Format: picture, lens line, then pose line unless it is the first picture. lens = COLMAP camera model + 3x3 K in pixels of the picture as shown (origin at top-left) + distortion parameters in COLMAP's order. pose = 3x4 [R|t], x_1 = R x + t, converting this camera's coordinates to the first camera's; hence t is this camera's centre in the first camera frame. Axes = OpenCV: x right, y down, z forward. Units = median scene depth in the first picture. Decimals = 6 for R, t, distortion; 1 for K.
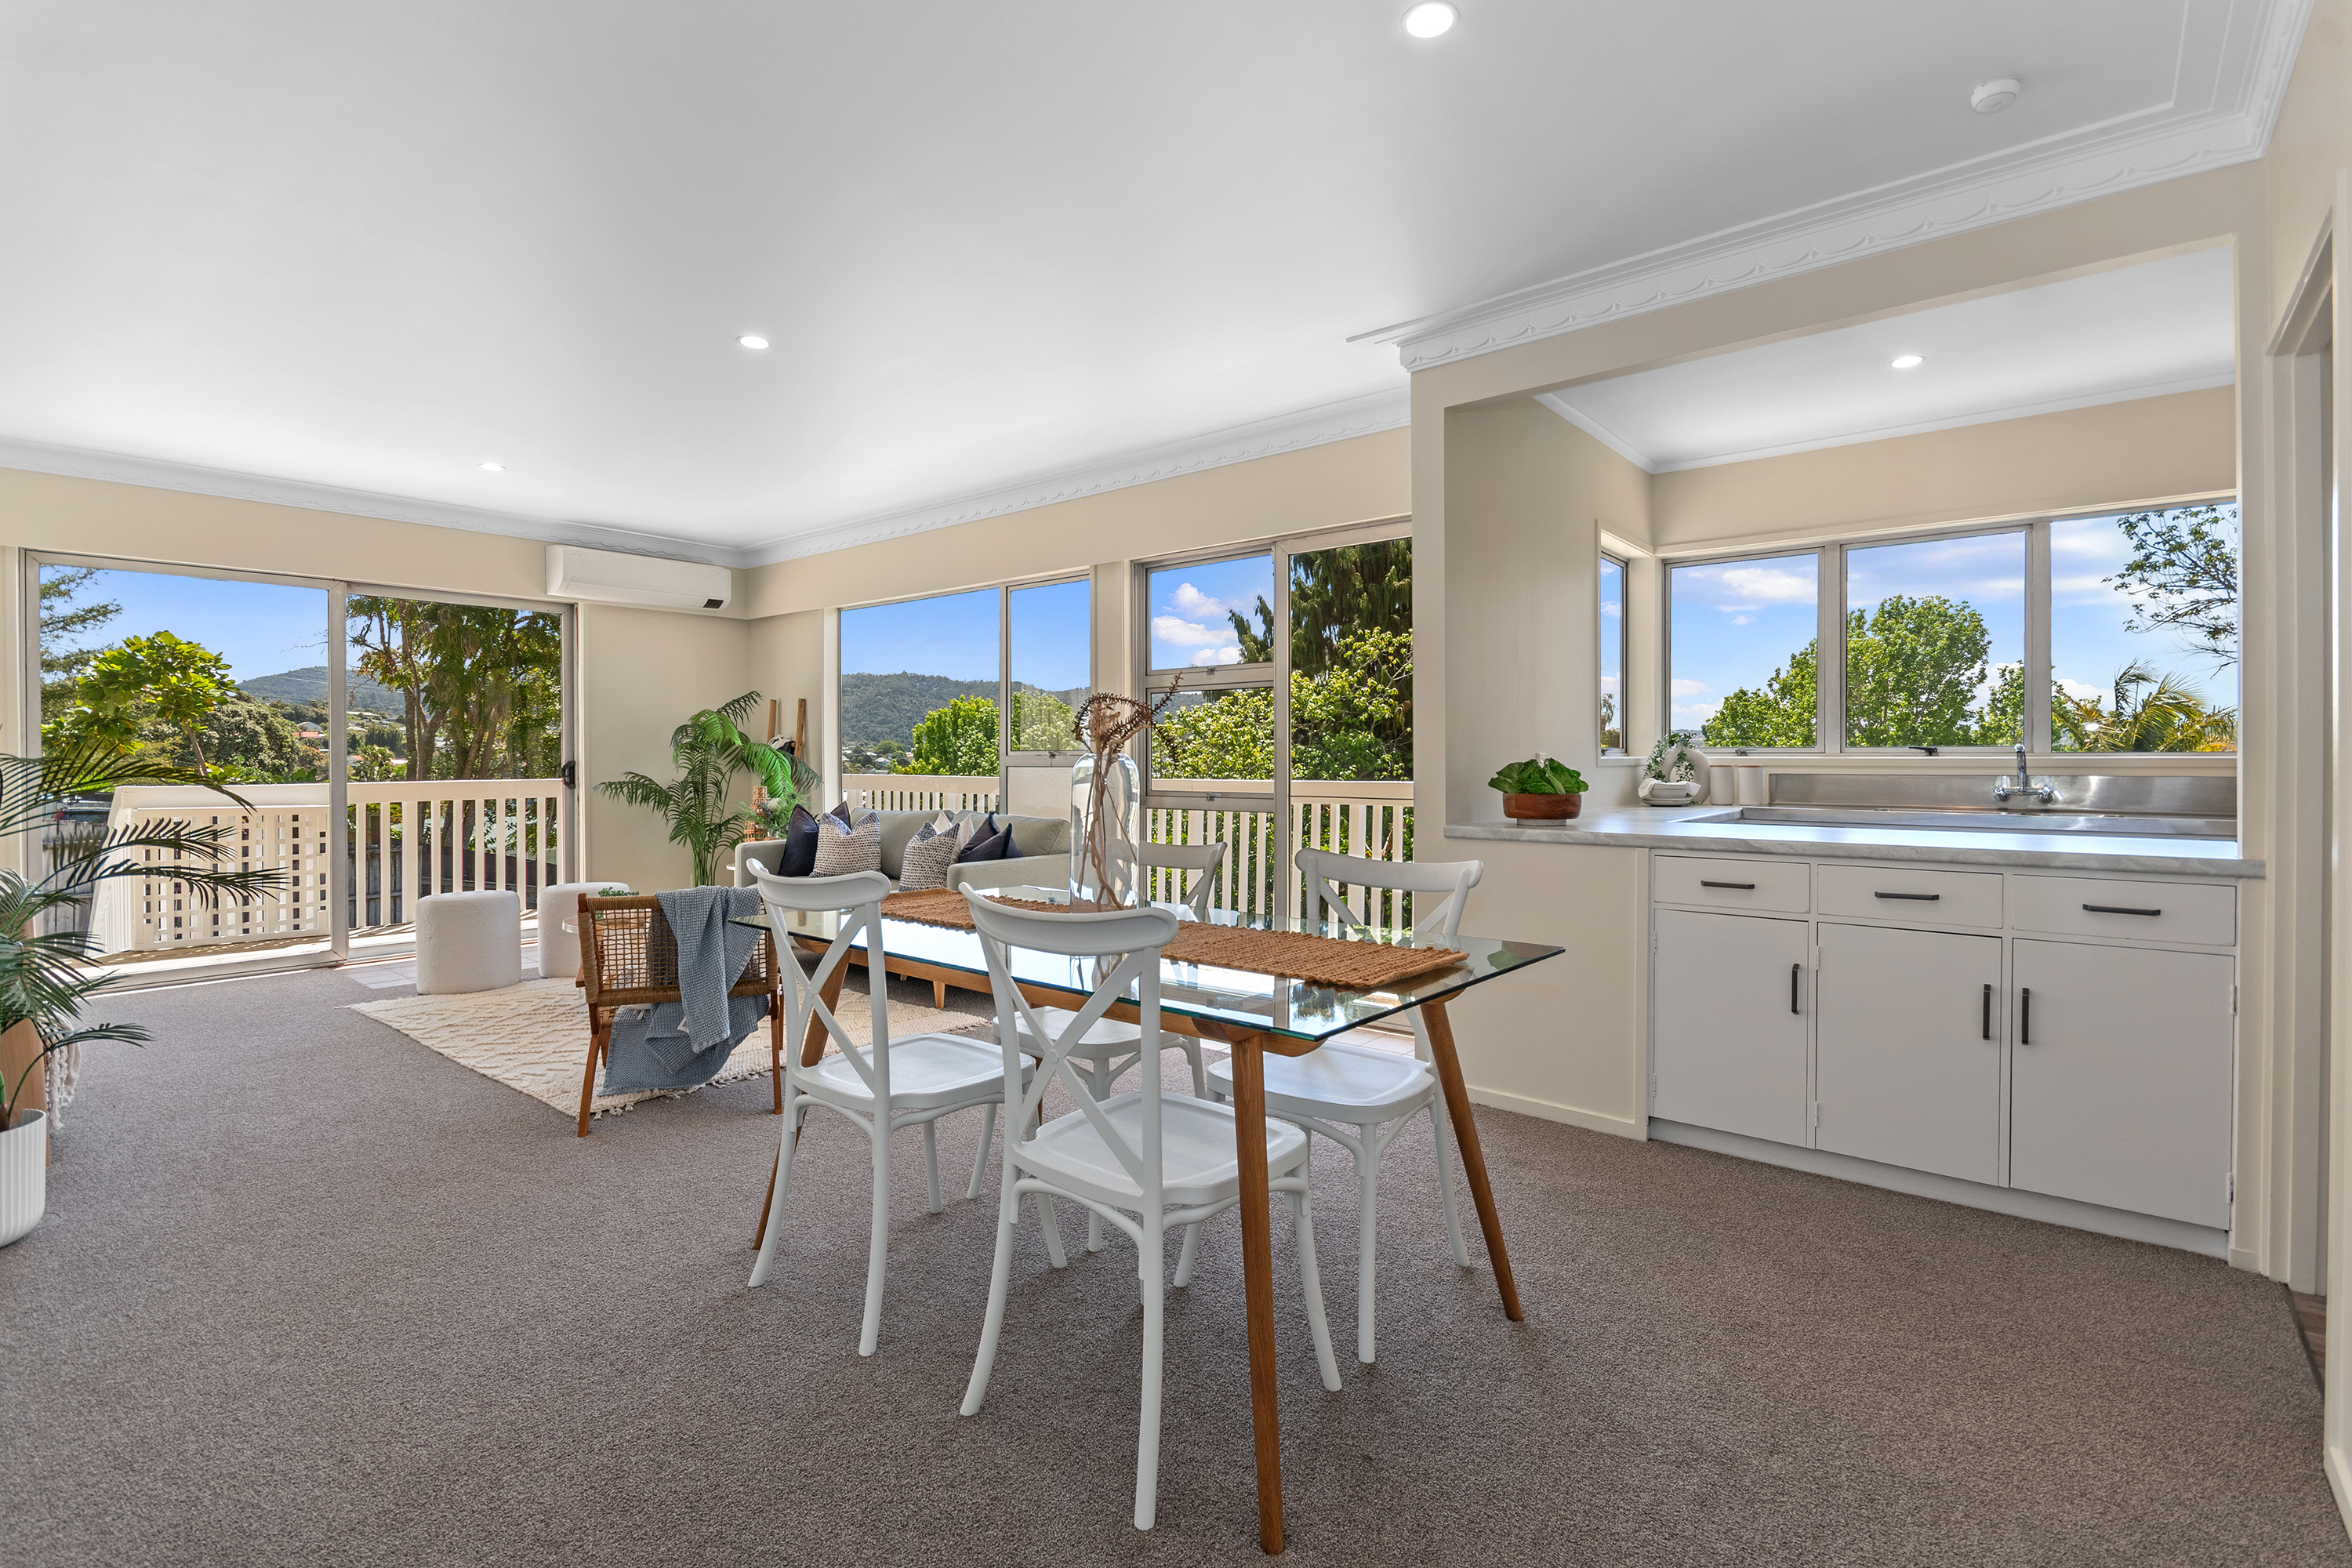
lens RADIAL K [[1055.5, 0, 1182.1], [0, 1055.5, 773.8], [0, 0, 1]] dist [0.002260, -0.010574]
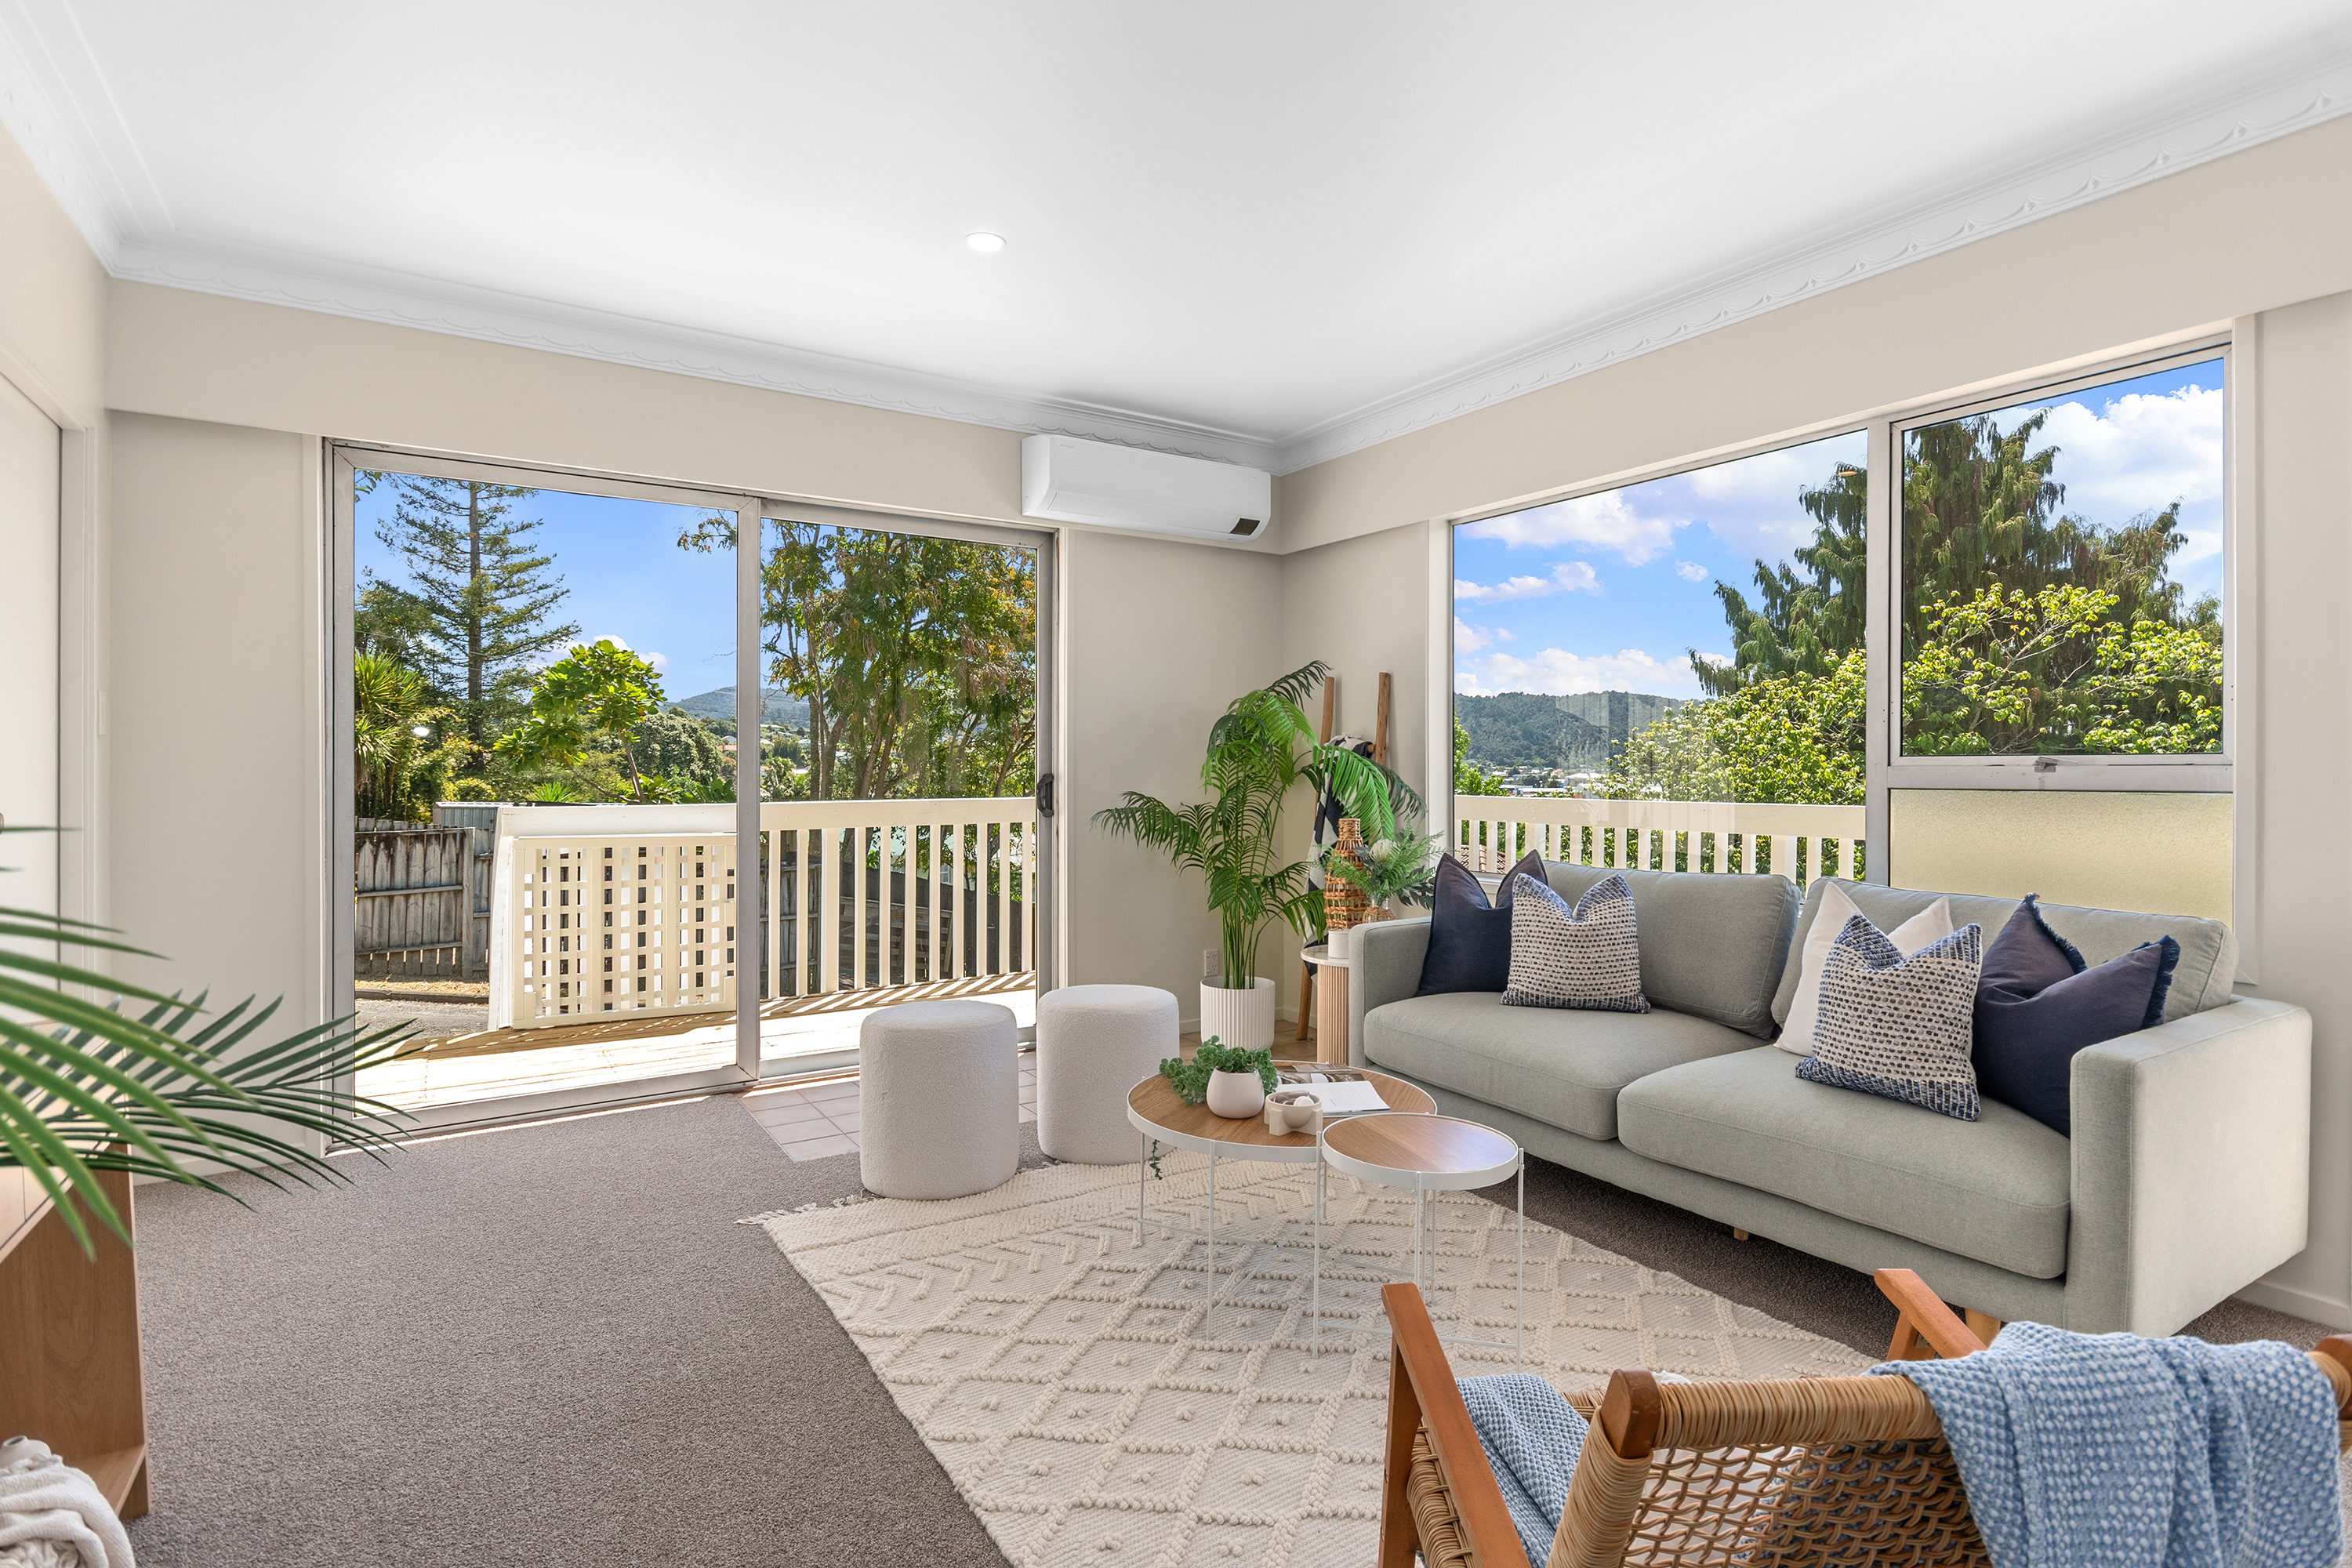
lens RADIAL K [[1152.6, 0, 1176.0], [0, 1152.6, 784.0], [0, 0, 1]] dist [-0.001469, 0.000074]
pose [[0.948185, 0.006333, -0.317656, -0.256871], [-0.007258, 0.999972, -0.001728, -0.004751], [0.317636, 0.003944, 0.948204, 0.322717]]
